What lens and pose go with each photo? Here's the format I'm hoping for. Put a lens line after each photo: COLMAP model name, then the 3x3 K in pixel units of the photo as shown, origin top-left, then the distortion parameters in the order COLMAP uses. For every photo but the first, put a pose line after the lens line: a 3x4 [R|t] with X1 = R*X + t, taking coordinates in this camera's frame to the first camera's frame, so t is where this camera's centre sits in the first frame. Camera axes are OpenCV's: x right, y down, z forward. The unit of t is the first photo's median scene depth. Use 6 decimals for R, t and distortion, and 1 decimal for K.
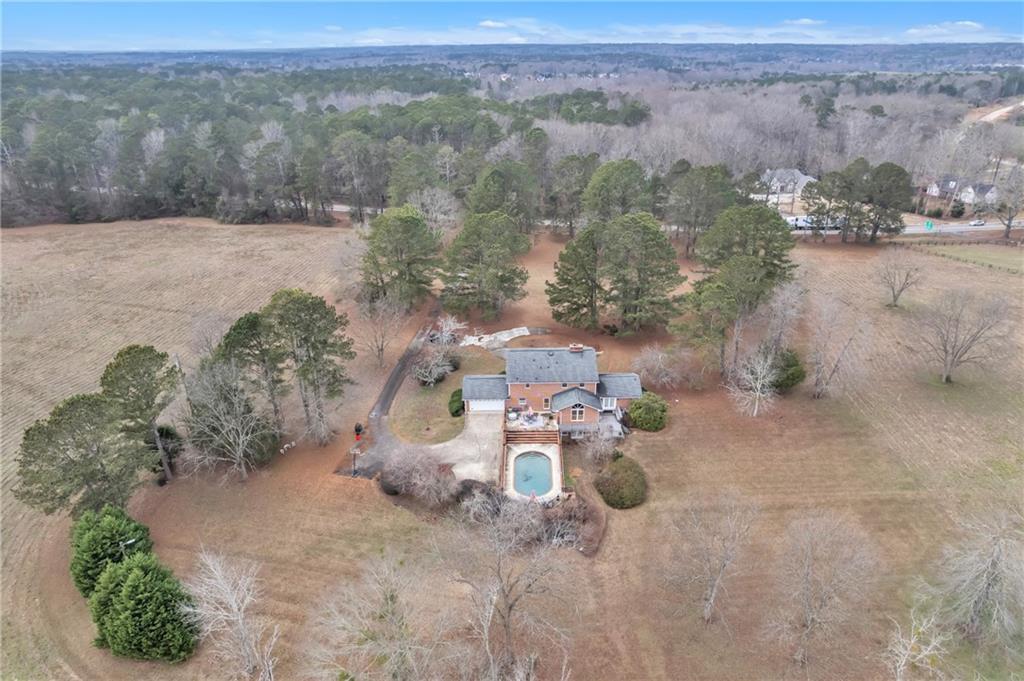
lens RADIAL K [[662.8, 0, 512.0], [0, 662.8, 340.5], [0, 0, 1]] dist [-0.003479, -0.000727]
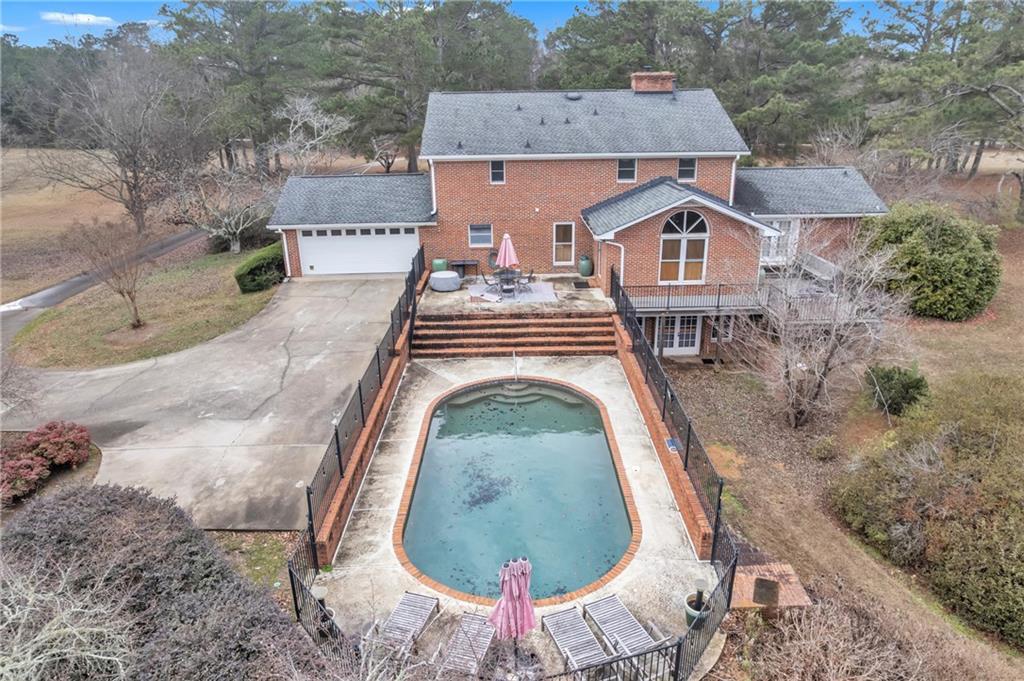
lens RADIAL K [[662.8, 0, 512.0], [0, 662.8, 340.5], [0, 0, 1]] dist [-0.003479, -0.000727]
pose [[0.999797, -0.013781, 0.014704, 0.025297], [0.014743, 0.997614, -0.067451, 0.162553], [-0.013739, 0.067654, 0.997614, 0.736314]]
